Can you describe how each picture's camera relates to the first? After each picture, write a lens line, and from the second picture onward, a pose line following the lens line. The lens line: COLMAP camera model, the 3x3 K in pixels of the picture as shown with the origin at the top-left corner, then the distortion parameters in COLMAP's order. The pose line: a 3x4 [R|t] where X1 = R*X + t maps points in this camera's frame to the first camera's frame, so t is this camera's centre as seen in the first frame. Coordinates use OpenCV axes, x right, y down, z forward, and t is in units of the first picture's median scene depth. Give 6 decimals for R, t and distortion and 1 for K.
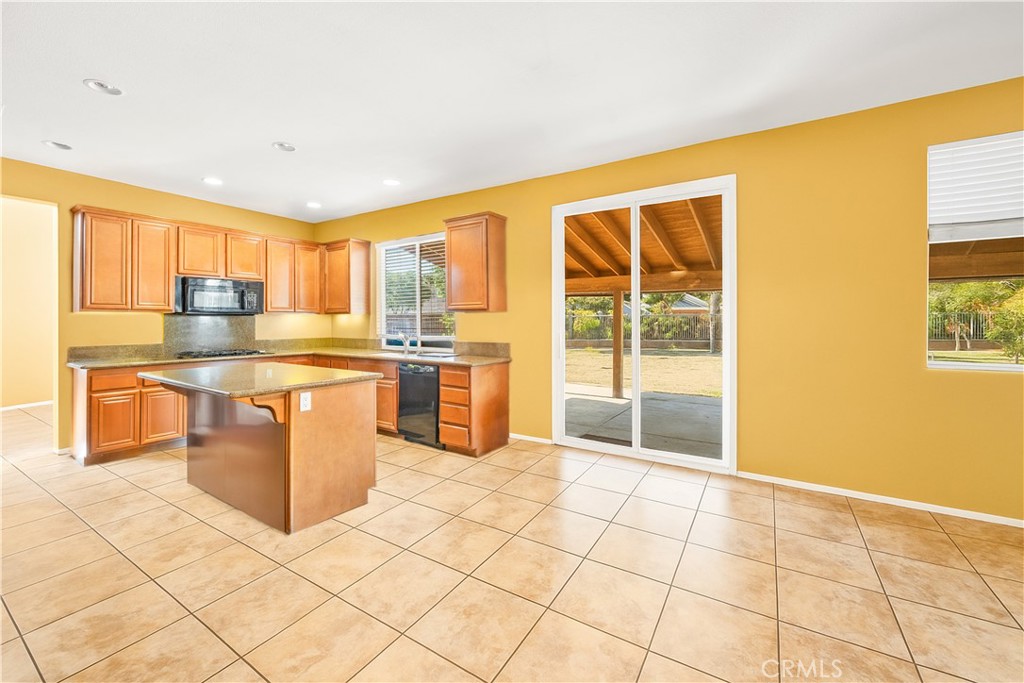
lens RADIAL K [[403.2, 0, 517.1], [0, 403.2, 334.5], [0, 0, 1]] dist [-0.002294, -0.000276]
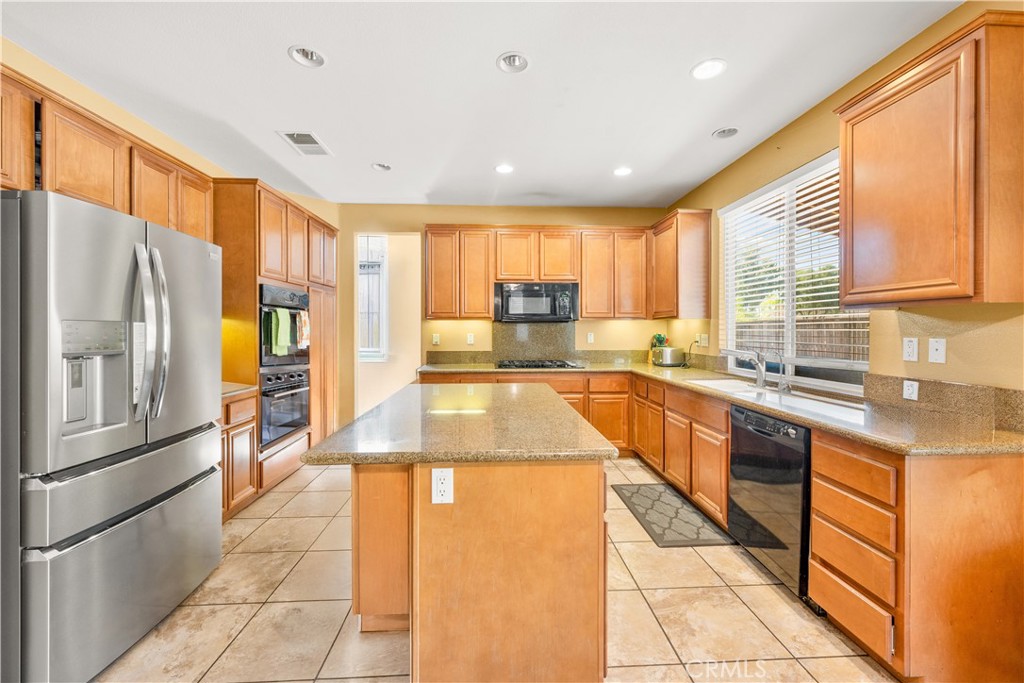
lens RADIAL K [[403.2, 0, 517.1], [0, 403.2, 334.5], [0, 0, 1]] dist [-0.002294, -0.000276]
pose [[0.605825, 0.011822, -0.795510, -0.033354], [-0.025532, 0.999663, -0.004588, -0.015537], [0.795188, 0.023090, 0.605923, 0.430469]]
